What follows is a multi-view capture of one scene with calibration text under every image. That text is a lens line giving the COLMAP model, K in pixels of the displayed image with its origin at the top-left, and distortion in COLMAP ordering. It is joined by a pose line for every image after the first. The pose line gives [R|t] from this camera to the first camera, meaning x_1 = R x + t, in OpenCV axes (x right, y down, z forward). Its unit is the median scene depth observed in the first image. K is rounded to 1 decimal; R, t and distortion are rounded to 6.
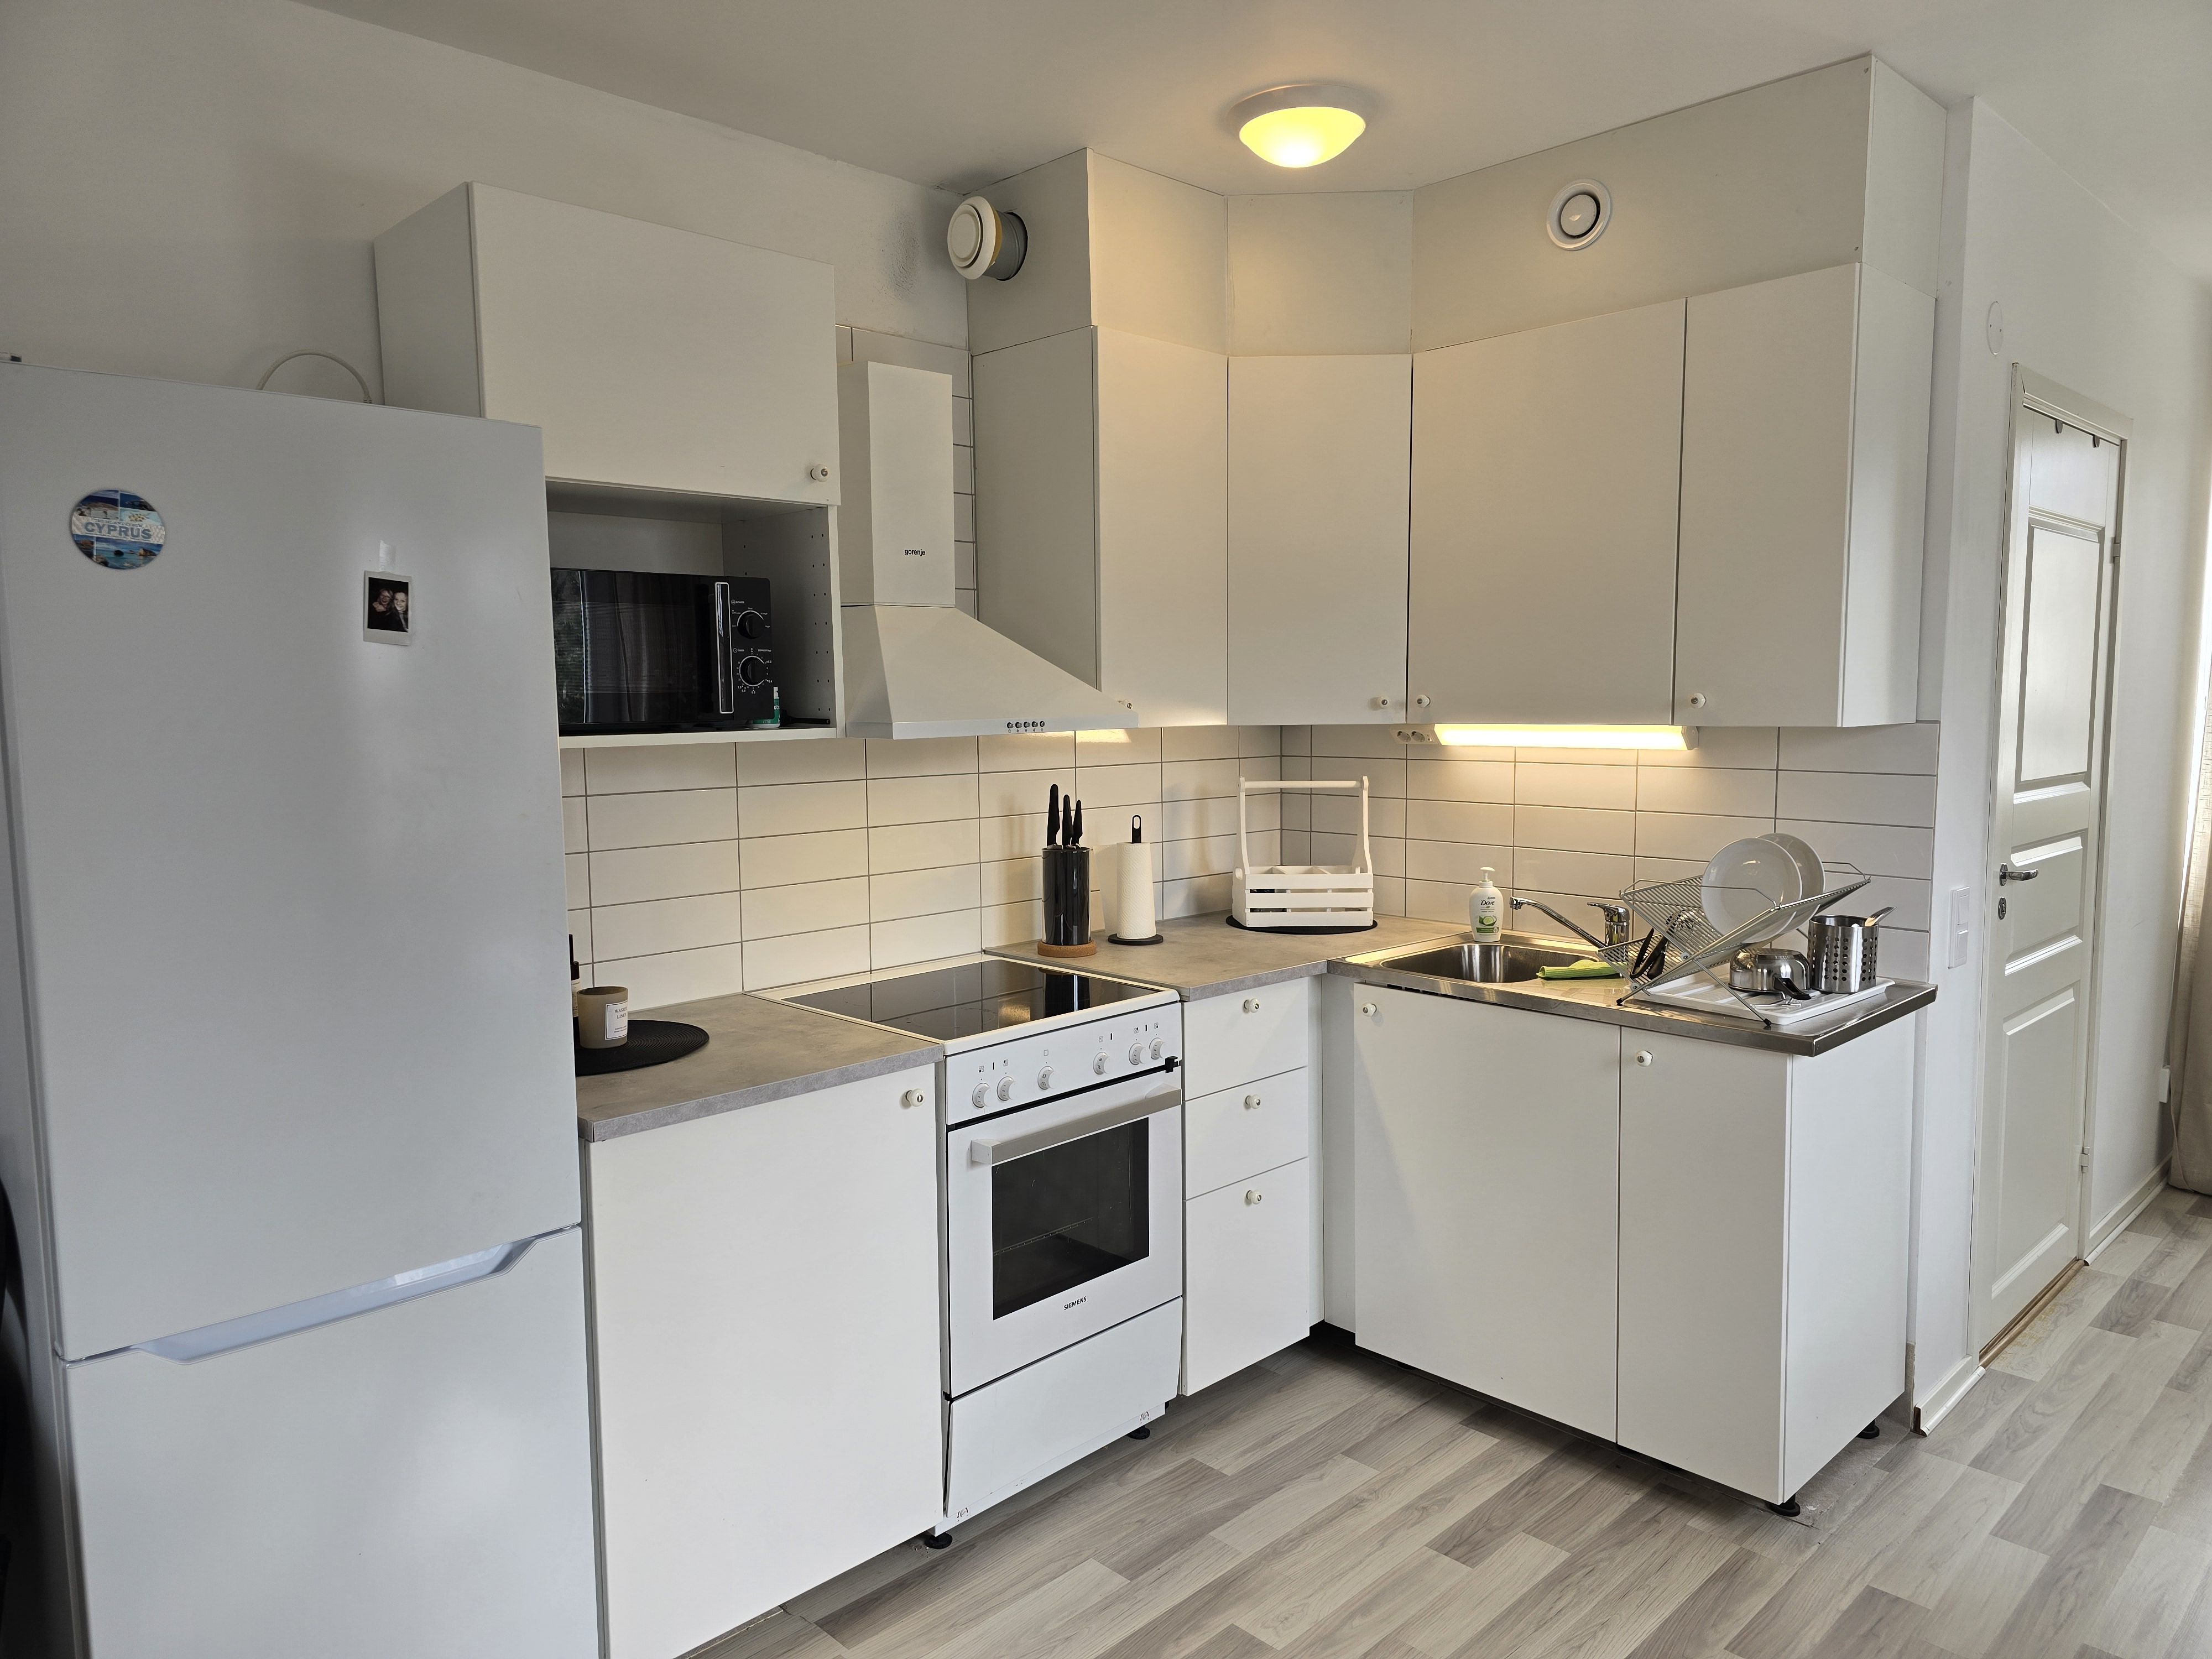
lens RADIAL K [[1479.4, 0, 1113.1], [0, 1479.4, 830.2], [0, 0, 1]] dist [0.042218, -0.028461]
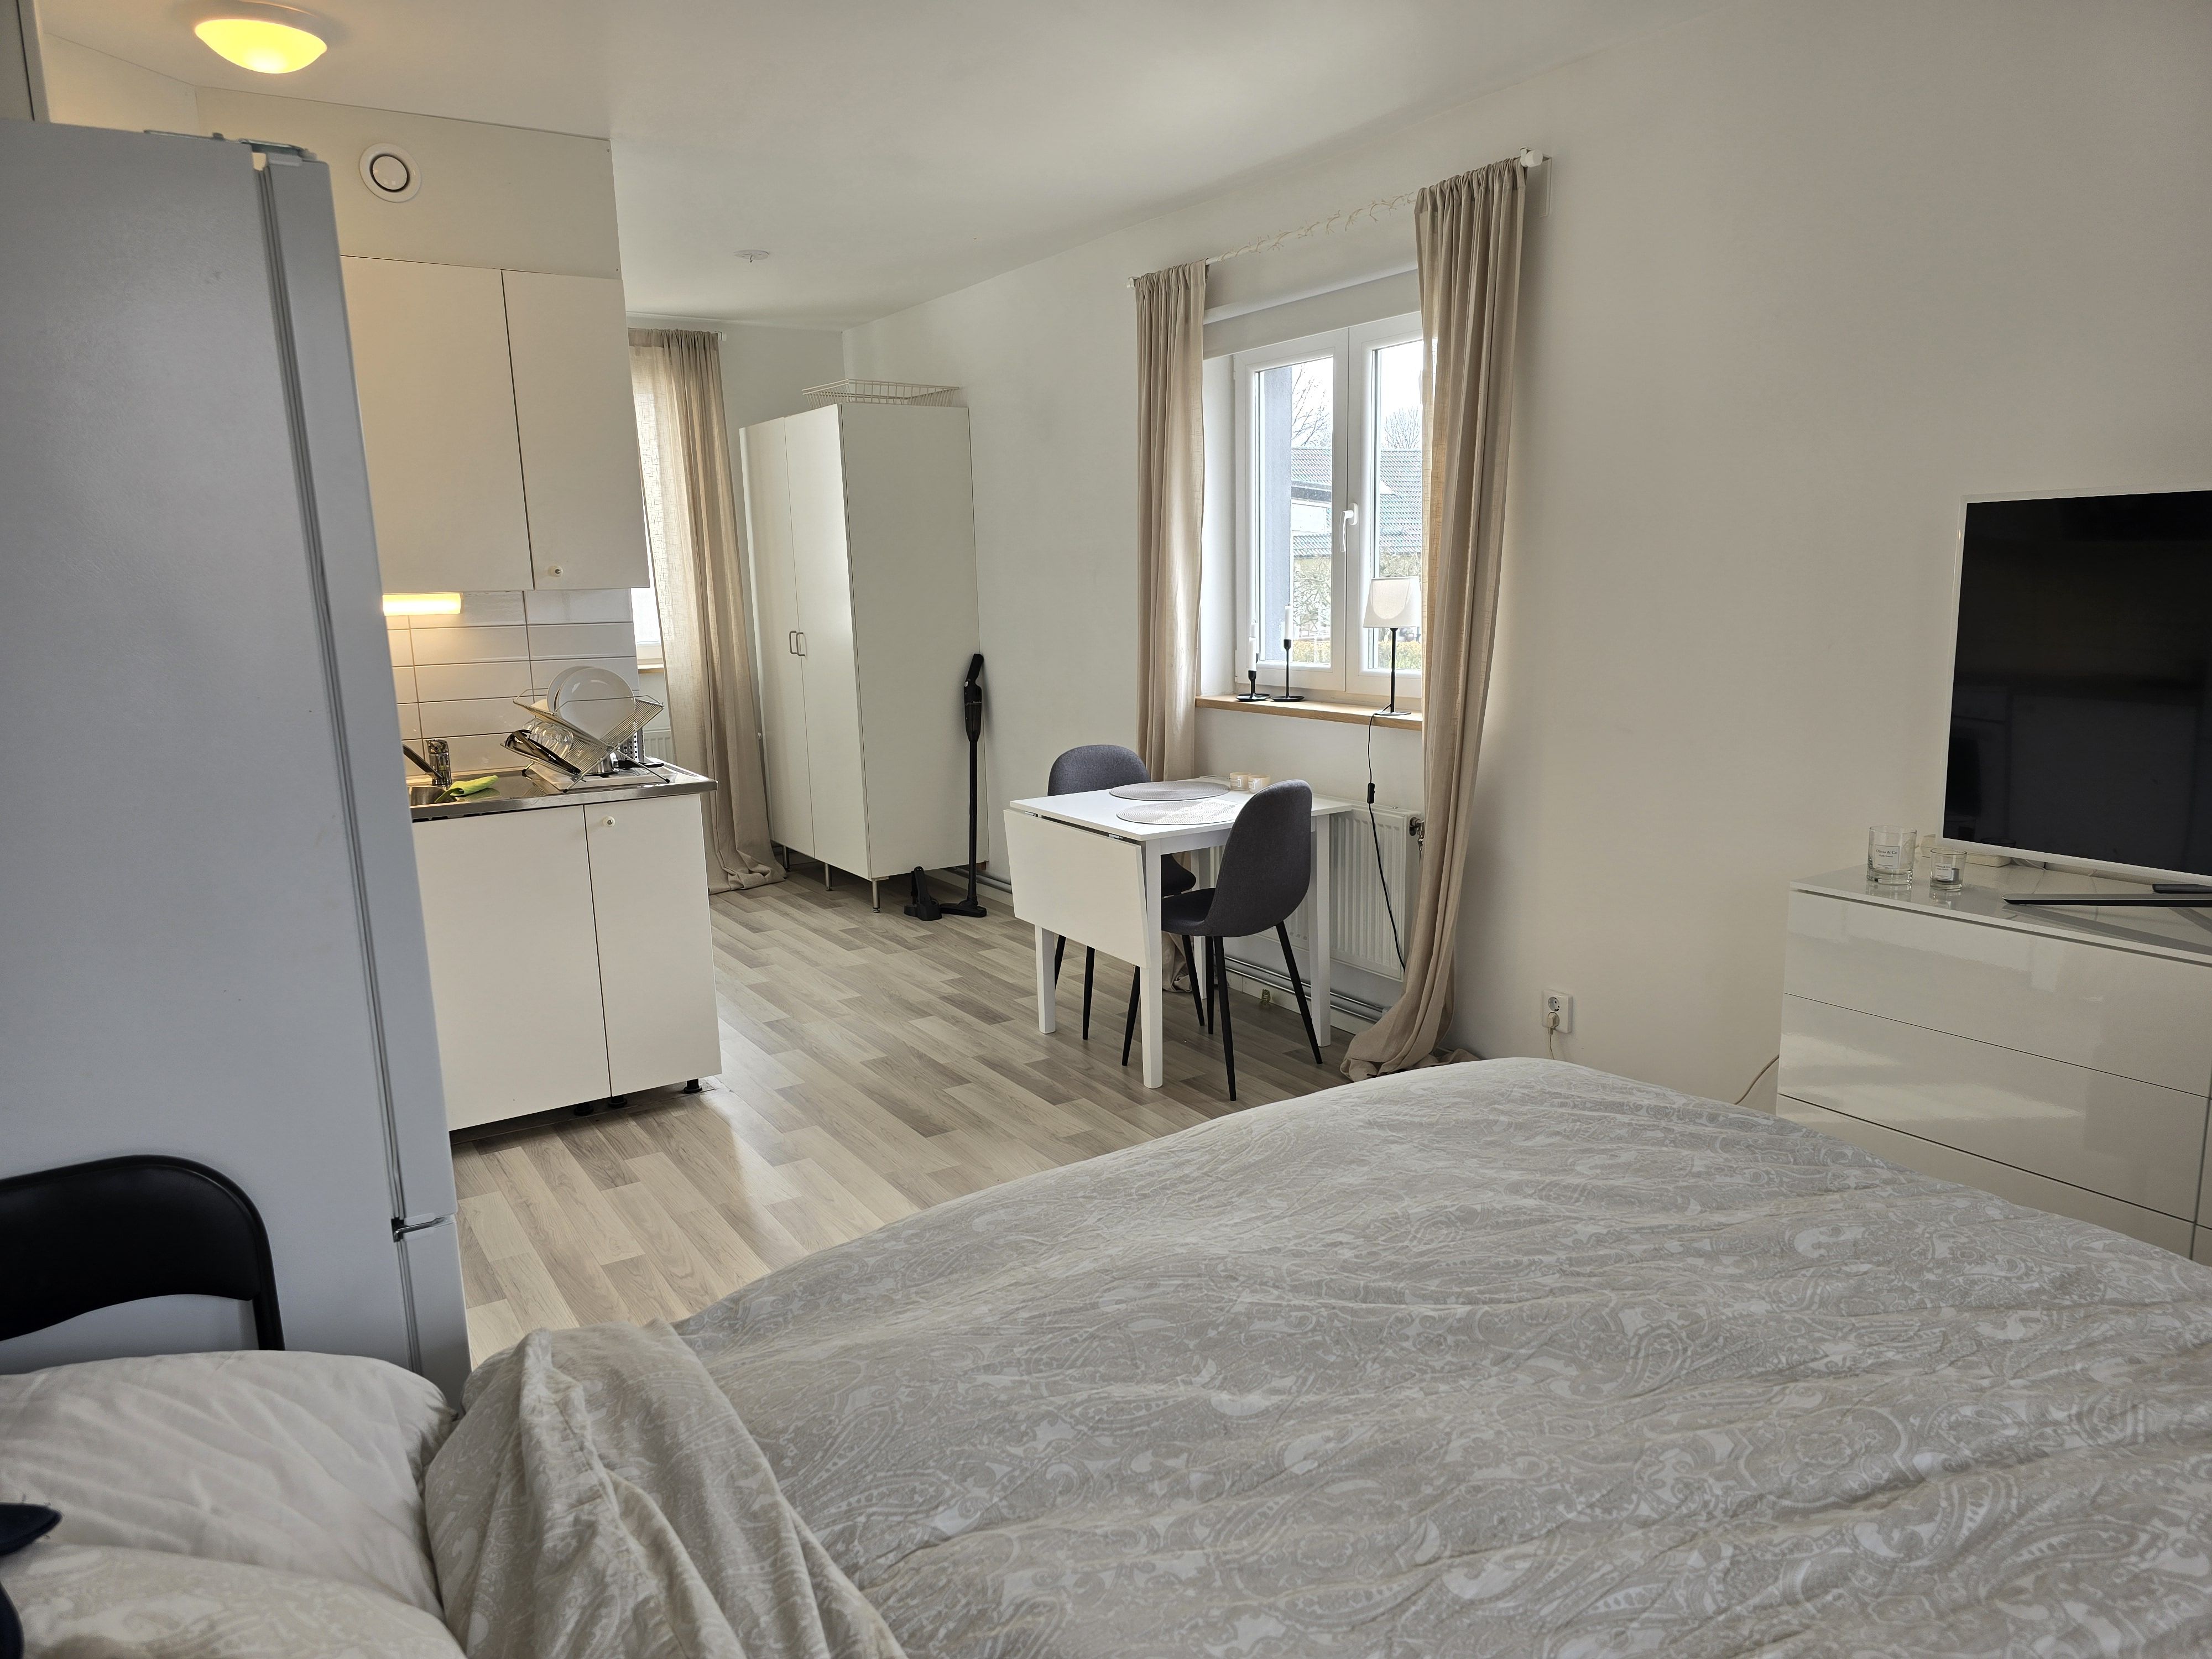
lens RADIAL K [[1479.4, 0, 1113.5], [0, 1479.4, 846.3], [0, 0, 1]] dist [0.042218, -0.028461]
pose [[0.206462, -0.178448, 0.962045, -0.858302], [0.111721, 0.981098, 0.158005, 0.003349], [-0.972055, 0.074859, 0.222496, 0.189034]]
